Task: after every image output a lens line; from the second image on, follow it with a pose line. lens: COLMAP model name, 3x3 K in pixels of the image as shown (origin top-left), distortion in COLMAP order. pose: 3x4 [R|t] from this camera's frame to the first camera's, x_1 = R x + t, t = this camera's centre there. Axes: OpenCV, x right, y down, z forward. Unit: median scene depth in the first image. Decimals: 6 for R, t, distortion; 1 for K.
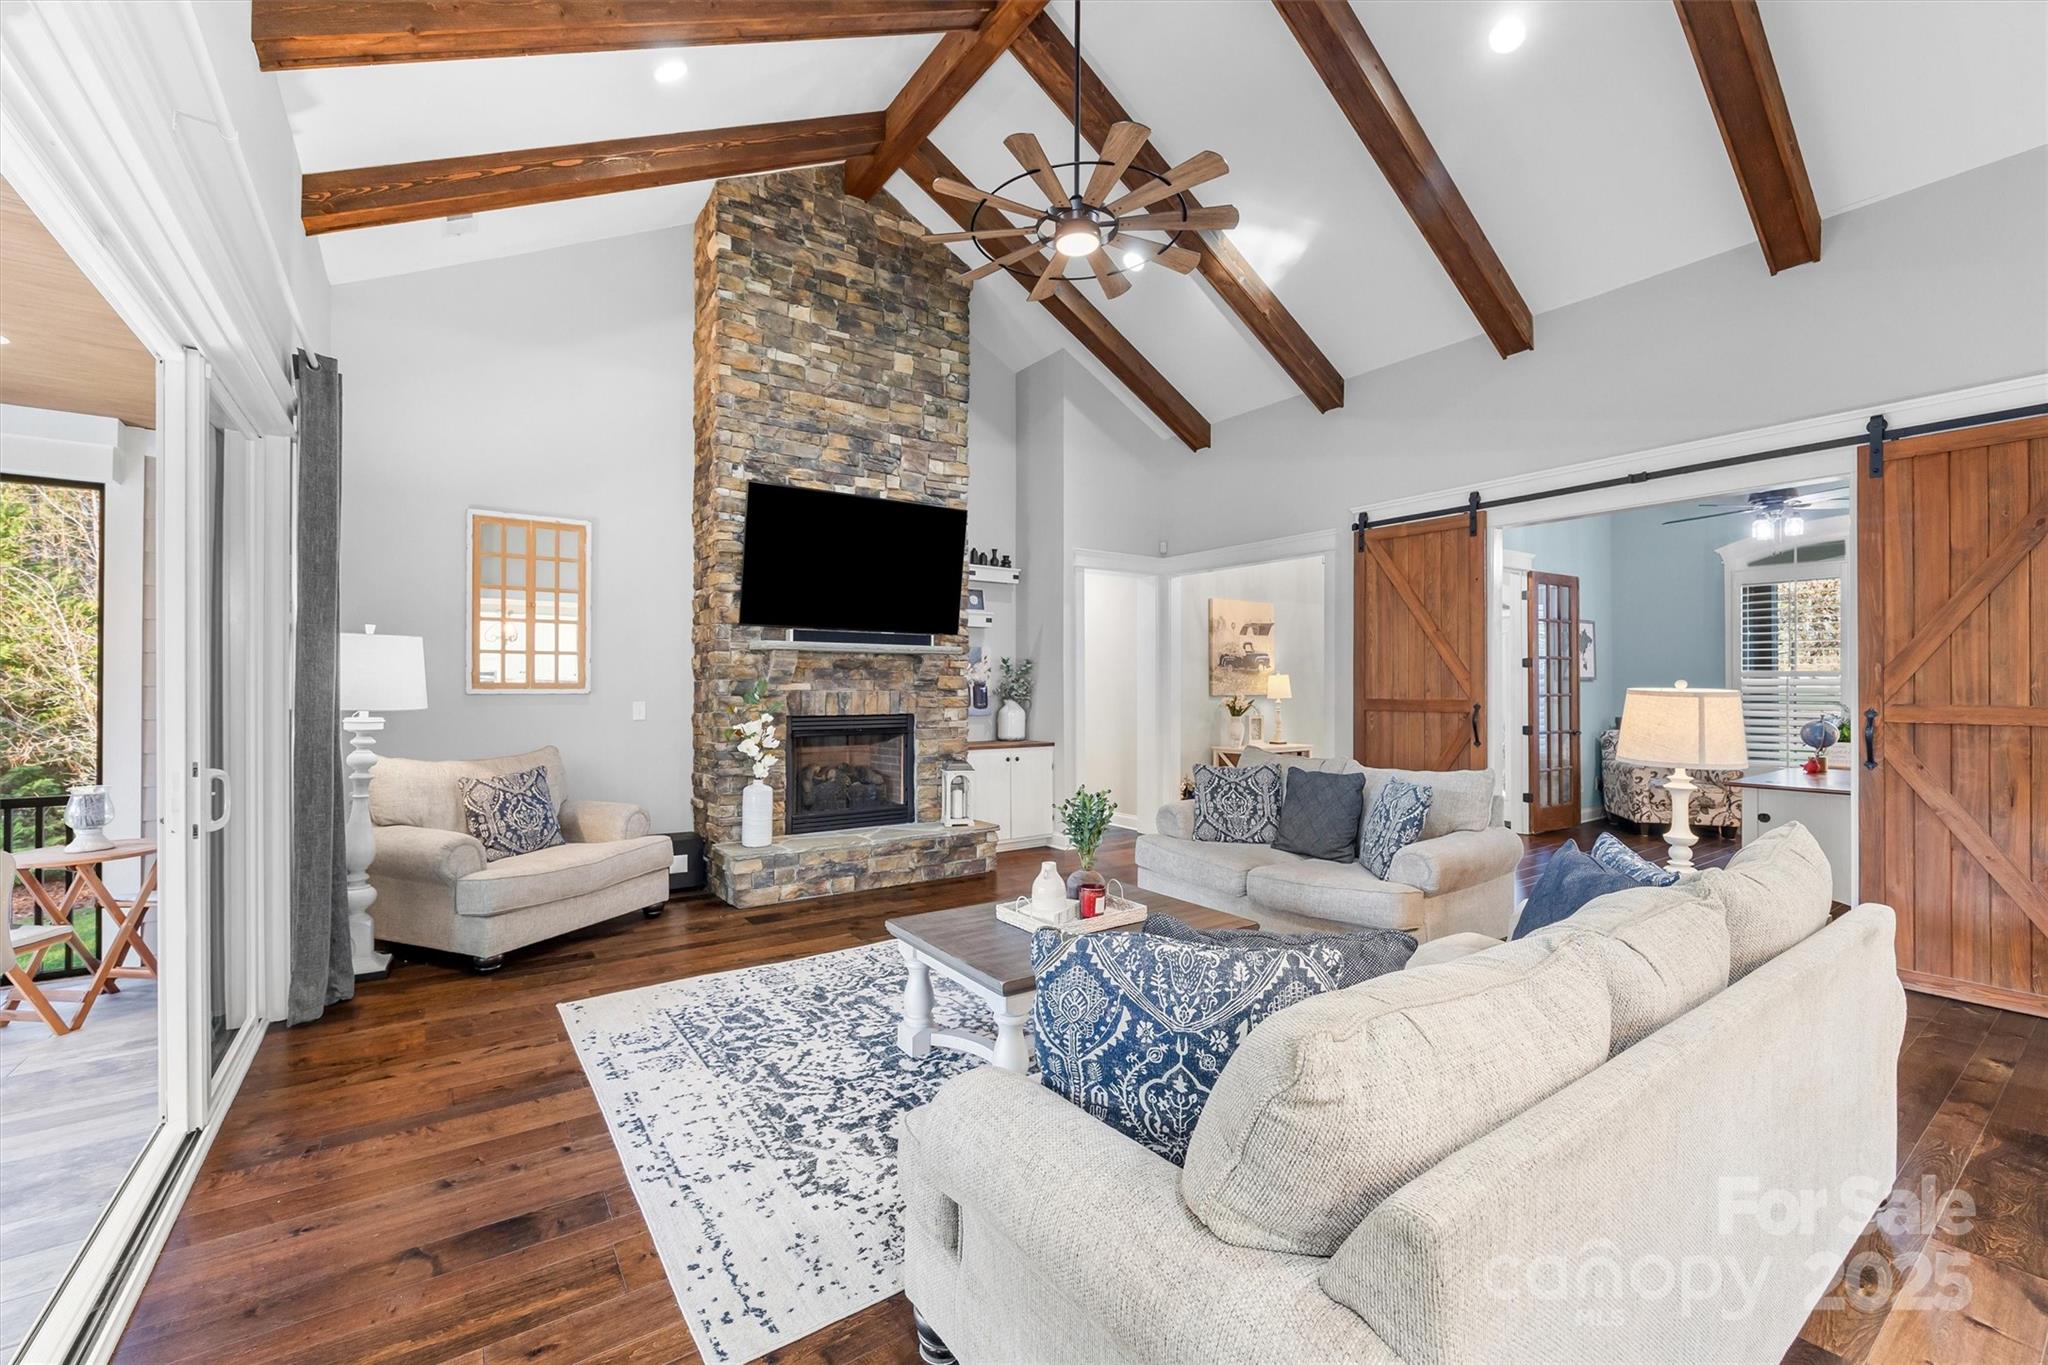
lens RADIAL K [[829.2, 0, 991.7], [0, 829.2, 680.6], [0, 0, 1]] dist [-0.002161, -0.000474]
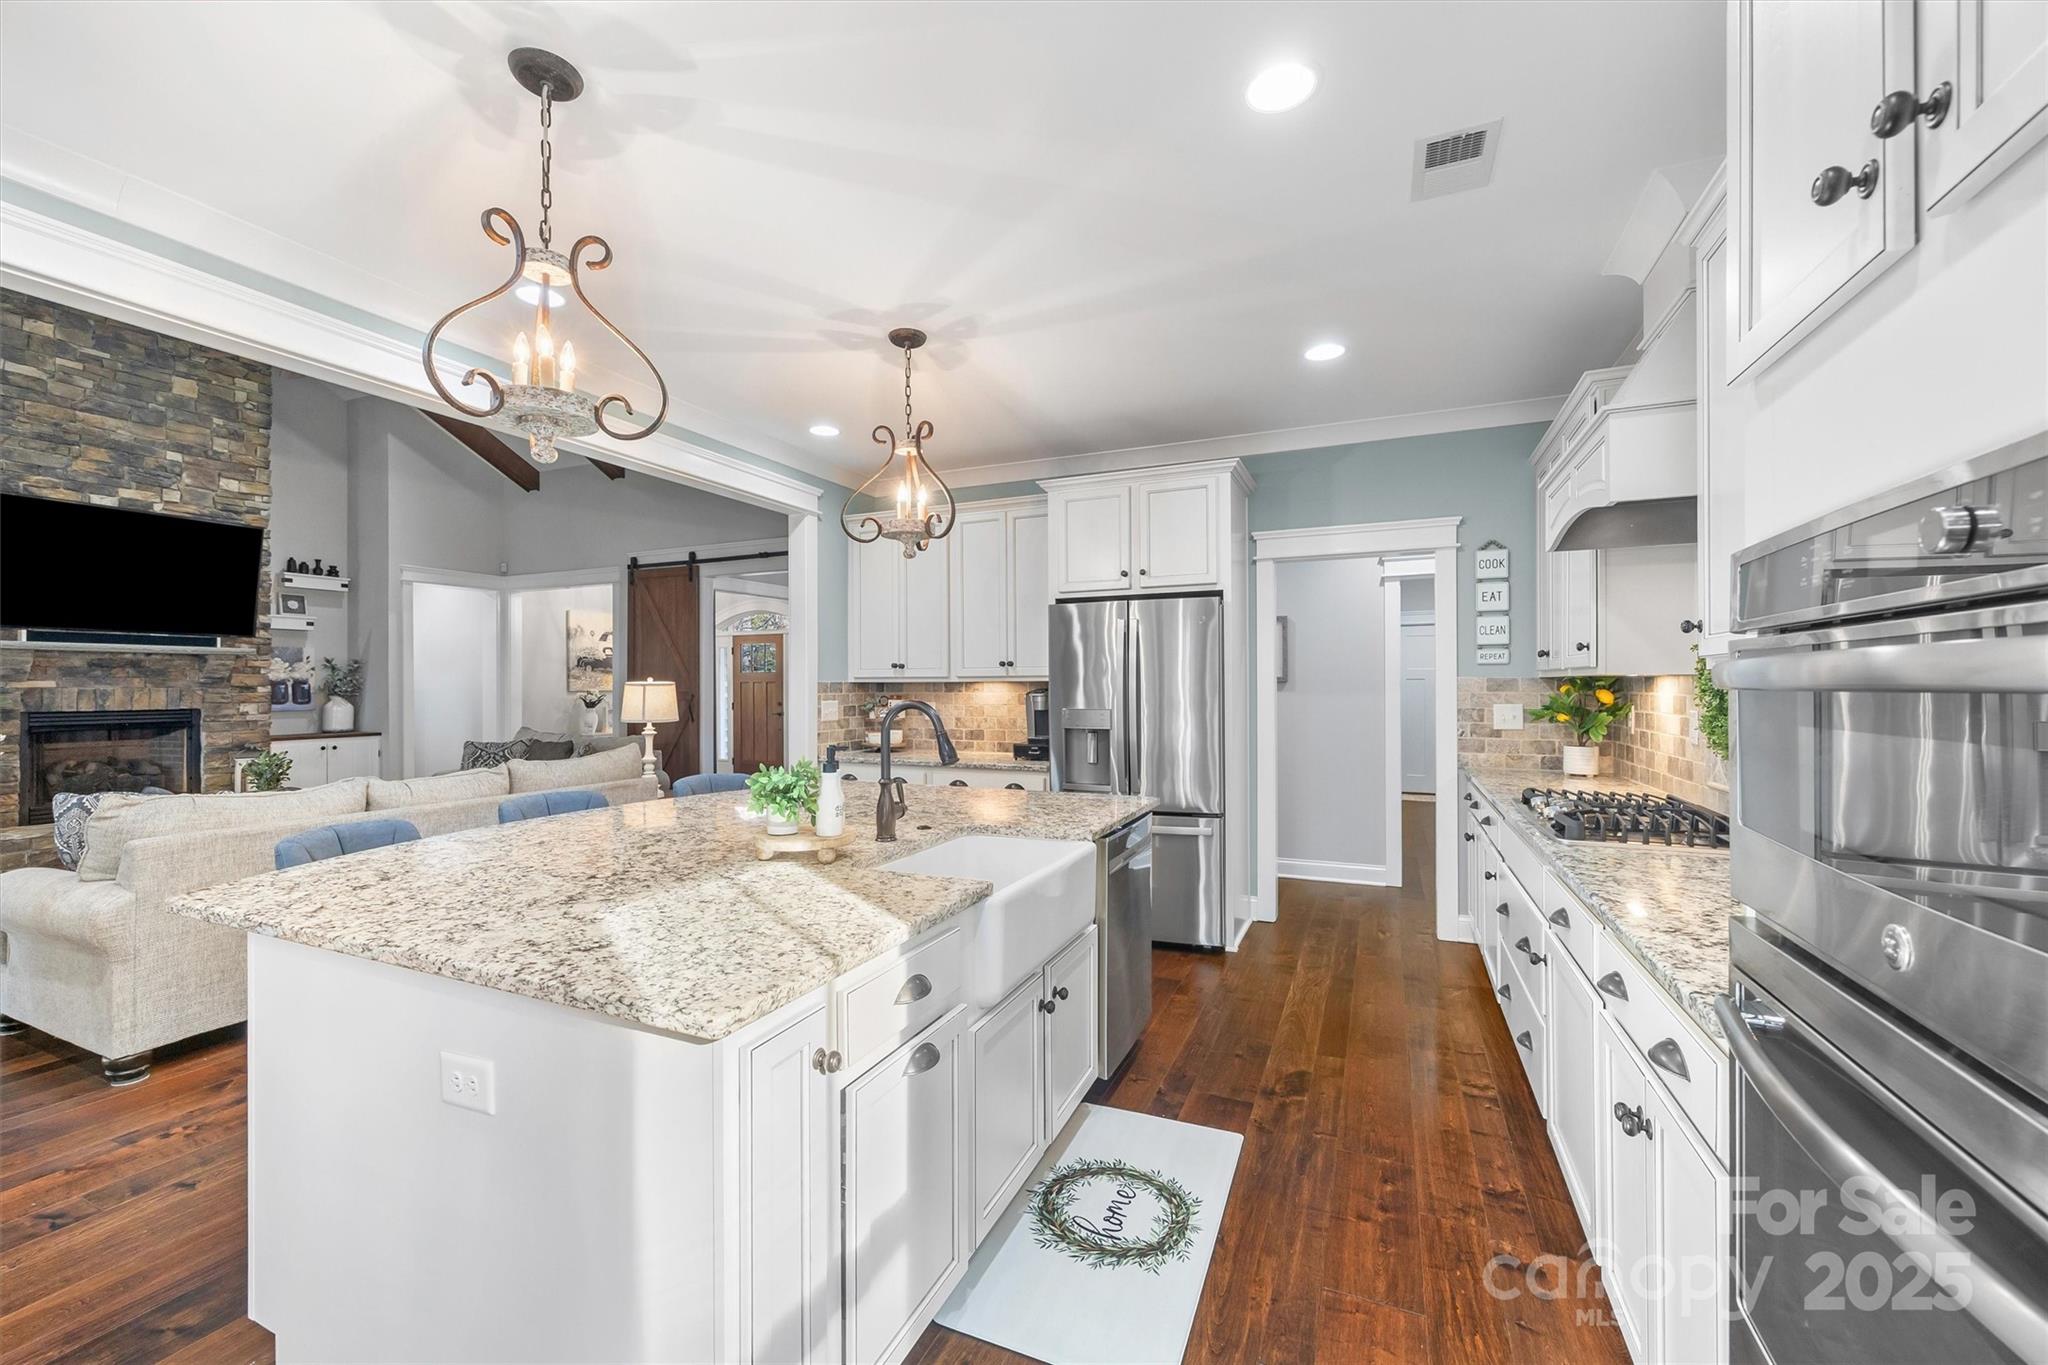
lens RADIAL K [[829.2, 0, 1007.3], [0, 829.2, 680.9], [0, 0, 1]] dist [-0.002161, -0.000474]
pose [[0.850555, -0.002027, 0.525882, 0.254085], [0.001332, 0.999998, 0.001701, 0.002875], [-0.525884, -0.000746, 0.850556, -0.520219]]
